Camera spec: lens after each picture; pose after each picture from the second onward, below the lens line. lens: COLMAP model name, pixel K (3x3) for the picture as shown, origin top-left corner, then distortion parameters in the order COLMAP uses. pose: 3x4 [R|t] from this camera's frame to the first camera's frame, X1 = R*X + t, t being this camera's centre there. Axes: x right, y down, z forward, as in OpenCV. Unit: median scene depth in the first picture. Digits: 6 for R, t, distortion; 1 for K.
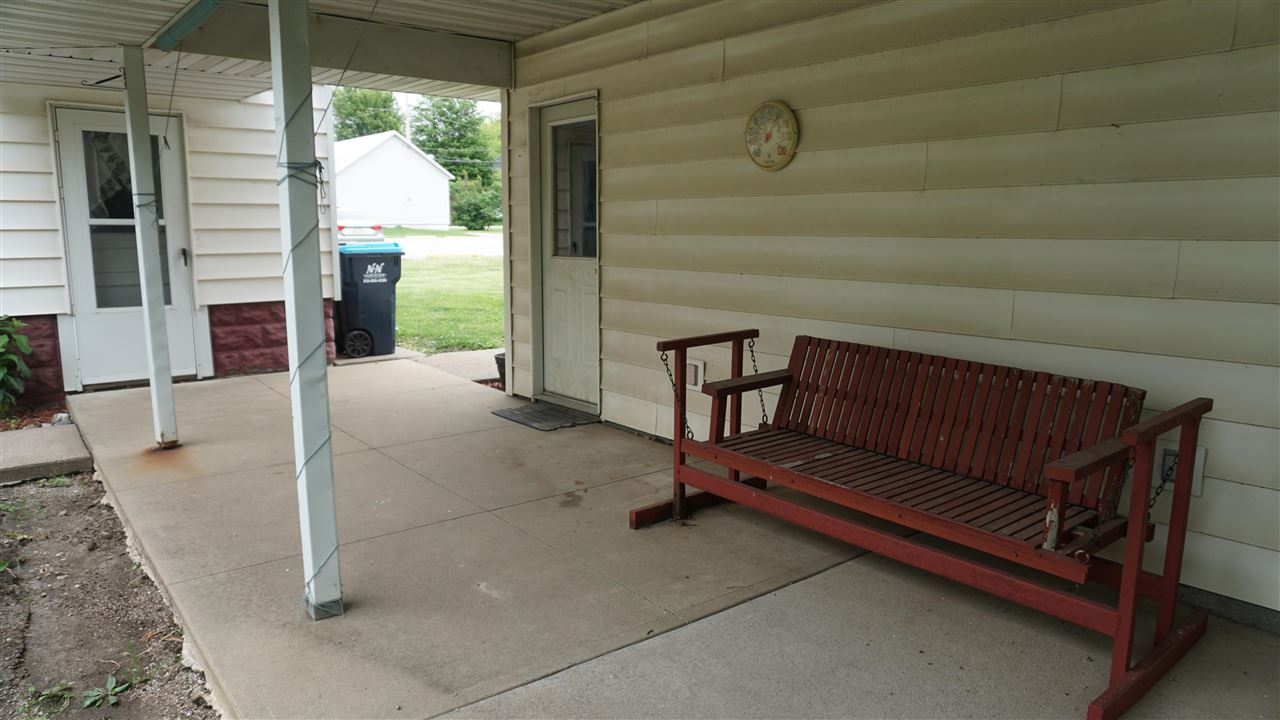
lens RADIAL K [[851.5, 0, 643.7], [0, 851.5, 361.1], [0, 0, 1]] dist [-0.035834, 0.019777]
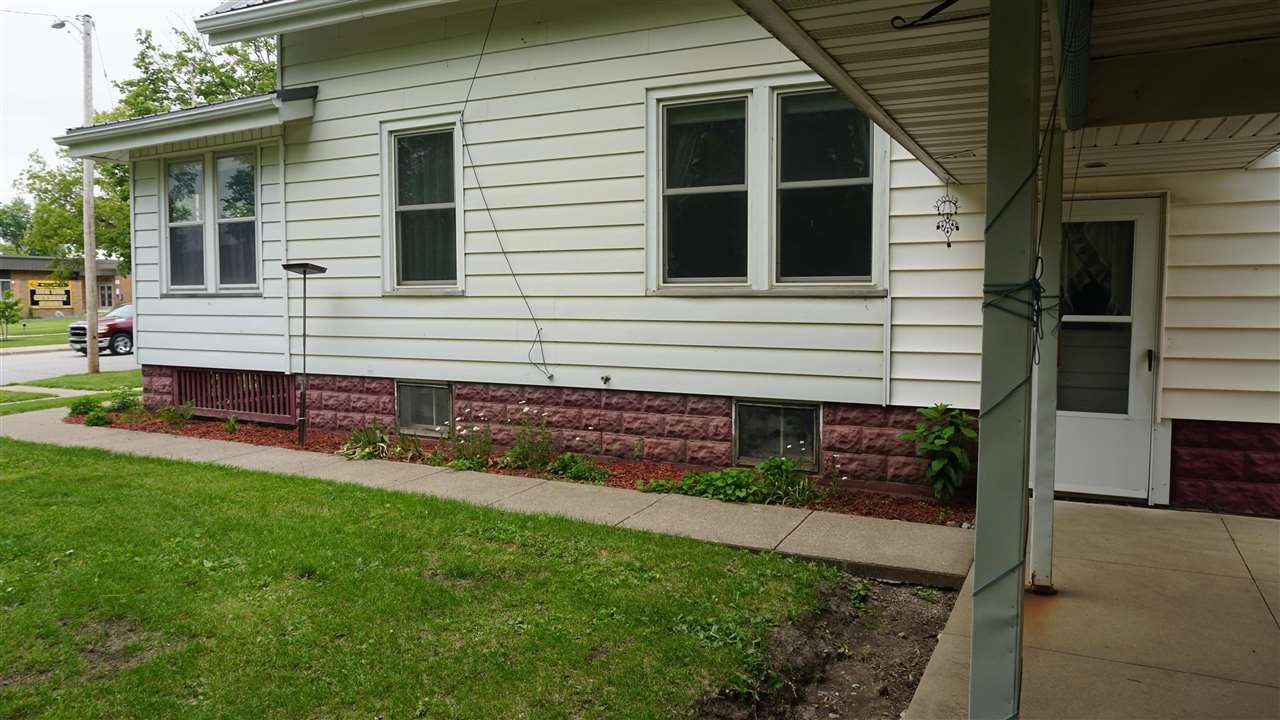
lens RADIAL K [[851.5, 0, 639.3], [0, 851.5, 361.9], [0, 0, 1]] dist [-0.035834, 0.019777]
pose [[0.392529, 0.063602, -0.917538, 0.030019], [-0.140545, 0.990038, 0.008501, -0.056598], [0.908938, 0.125618, 0.397557, 0.198592]]
